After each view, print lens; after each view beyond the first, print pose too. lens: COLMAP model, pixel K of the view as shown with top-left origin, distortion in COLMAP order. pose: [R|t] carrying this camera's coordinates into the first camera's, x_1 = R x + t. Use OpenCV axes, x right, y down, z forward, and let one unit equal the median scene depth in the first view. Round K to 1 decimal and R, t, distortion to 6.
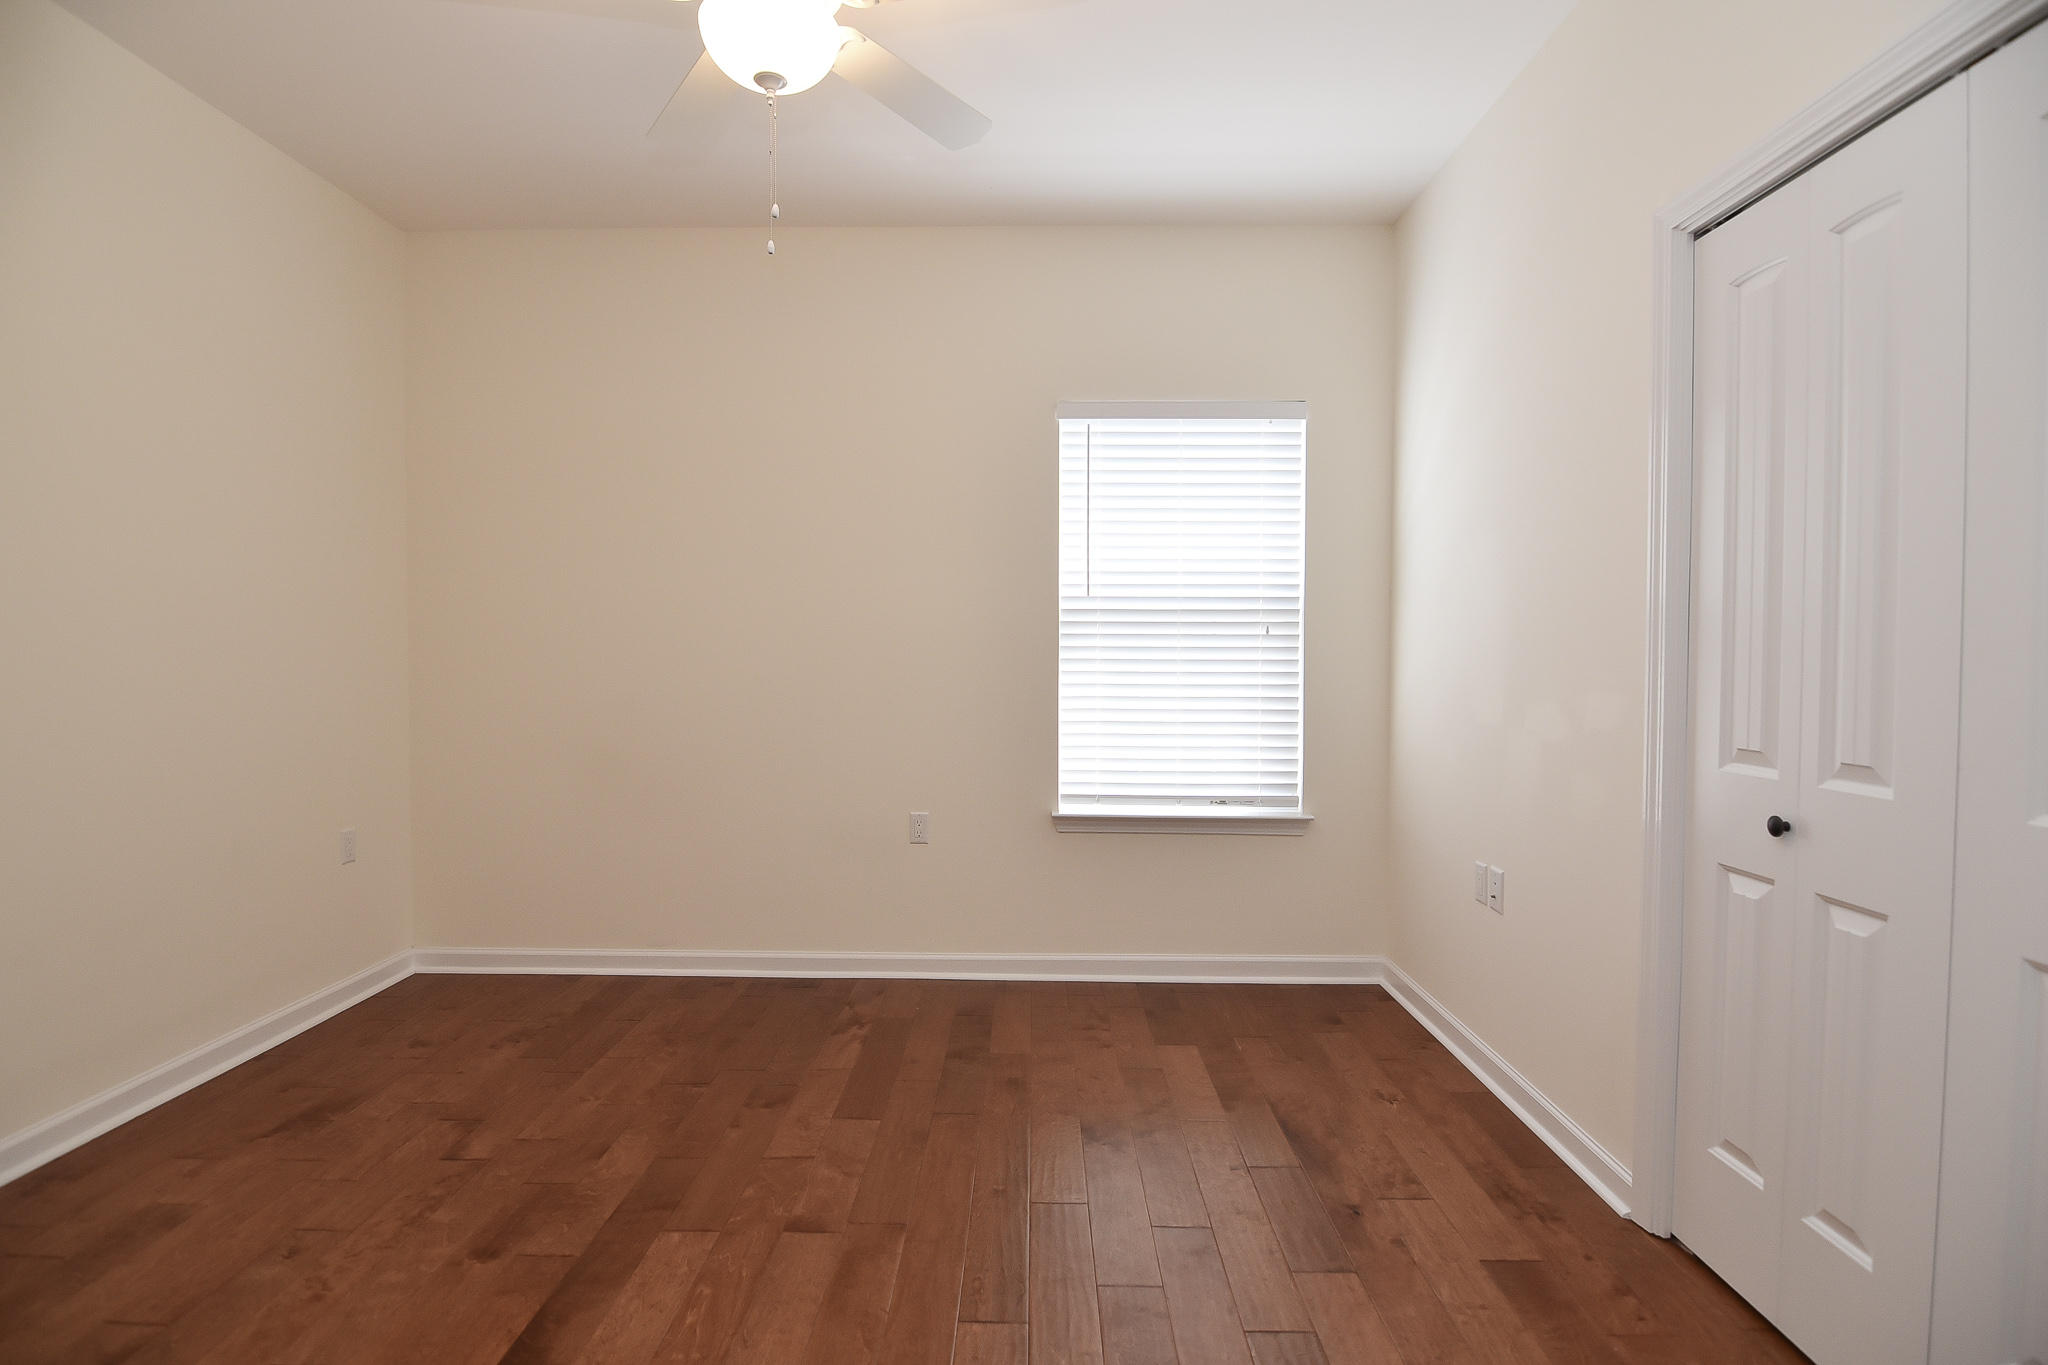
lens RADIAL K [[991.0, 0, 1025.5], [0, 991.0, 677.0], [0, 0, 1]] dist [-0.008752, -0.007268]
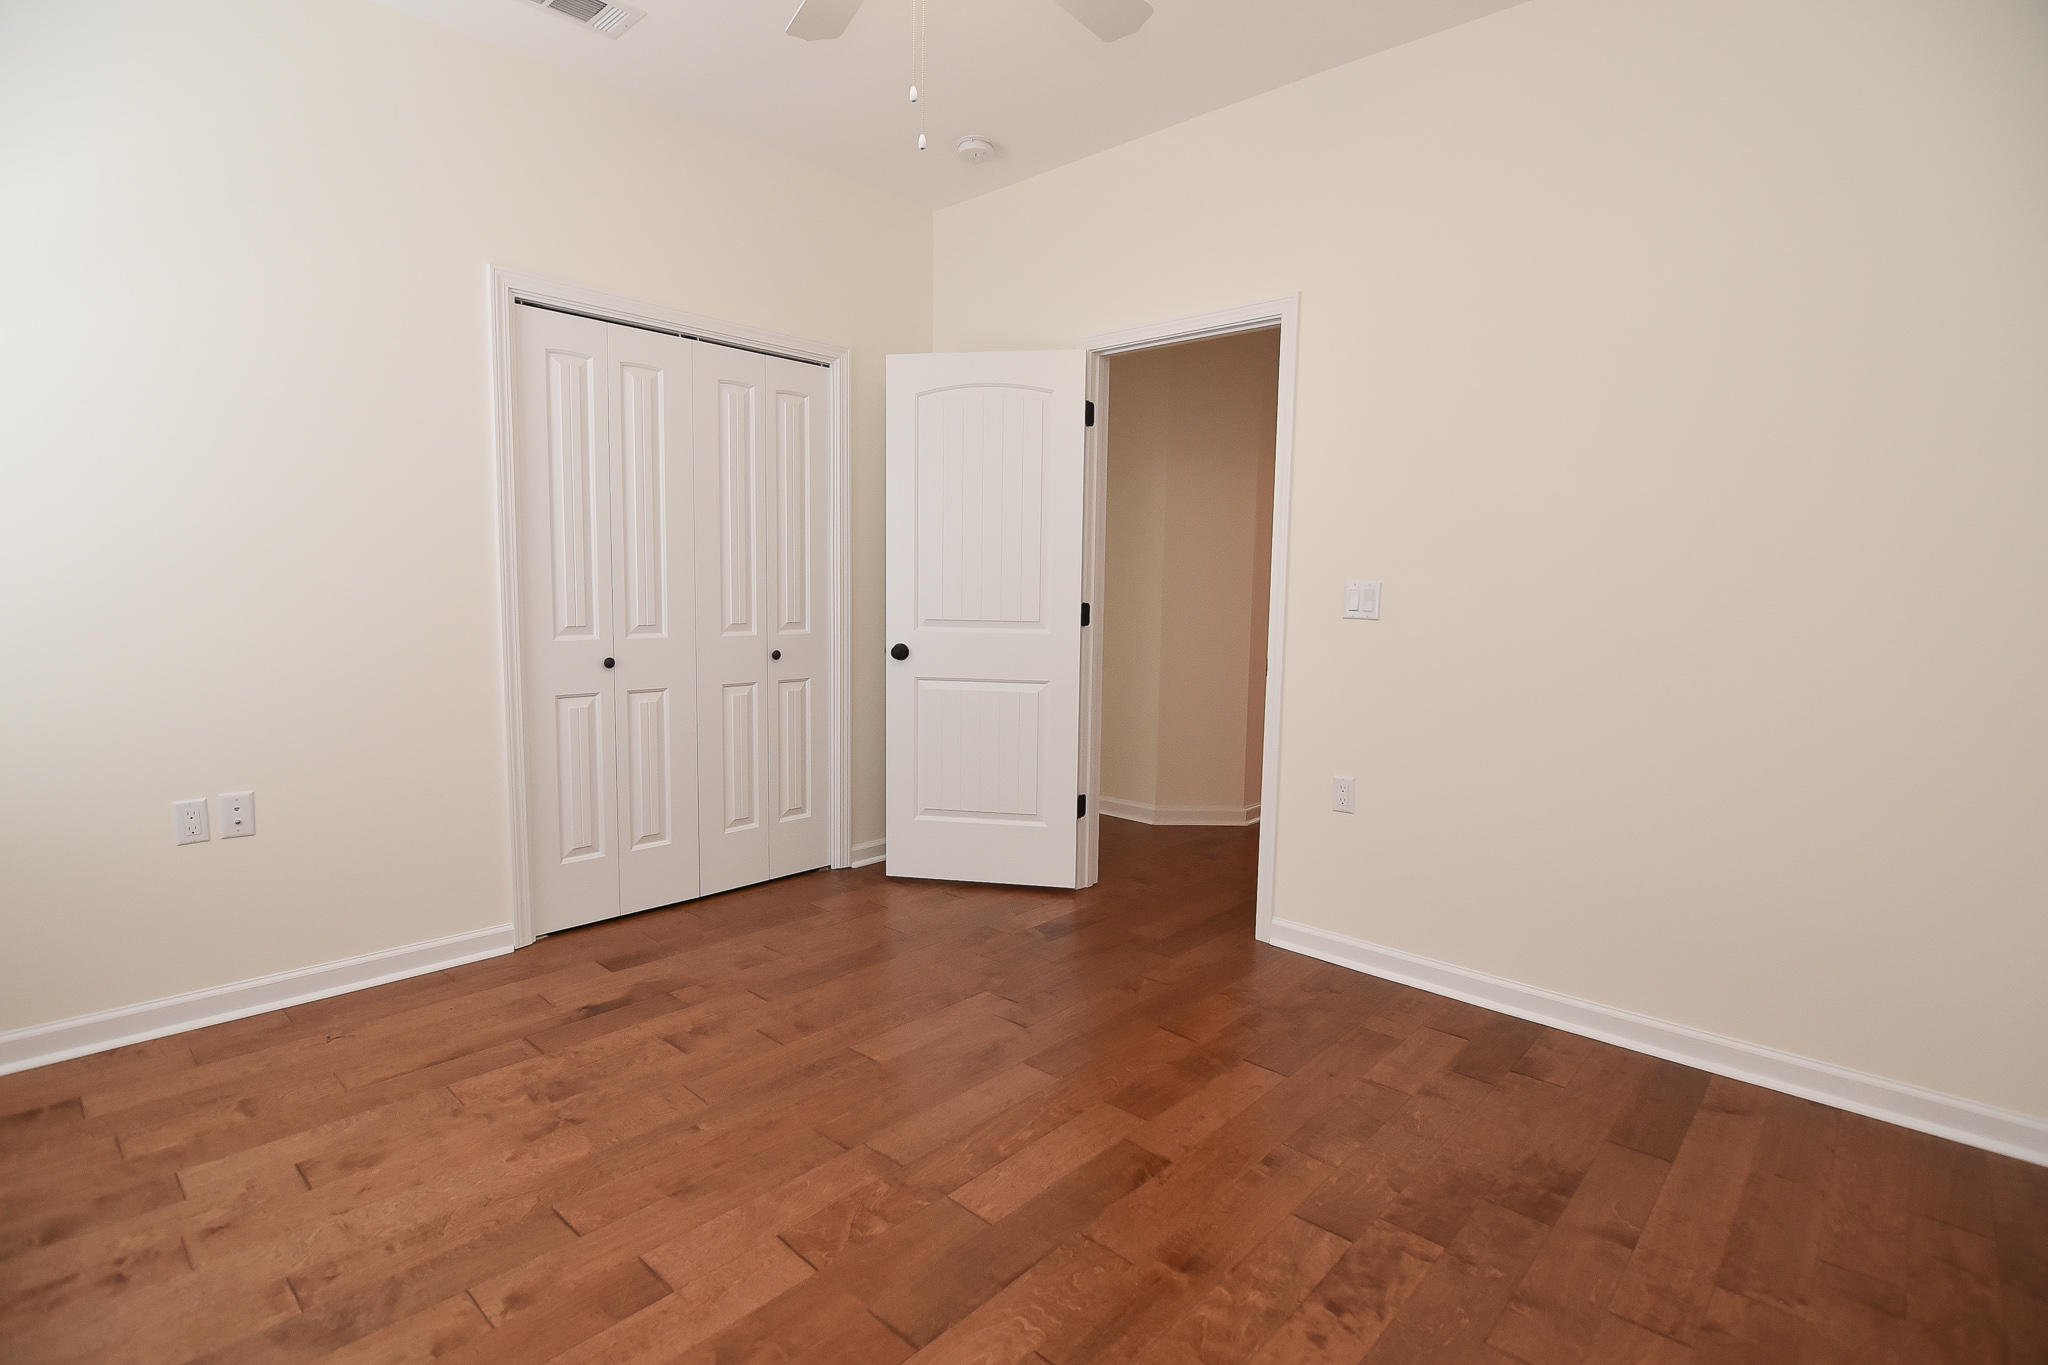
lens RADIAL K [[991.0, 0, 1021.8], [0, 991.0, 685.0], [0, 0, 1]] dist [-0.008752, -0.007268]
pose [[-0.751027, -0.084726, 0.654813, -1.030776], [-0.007232, 0.992729, 0.120155, -0.040671], [-0.660232, 0.085504, -0.746179, 1.772334]]
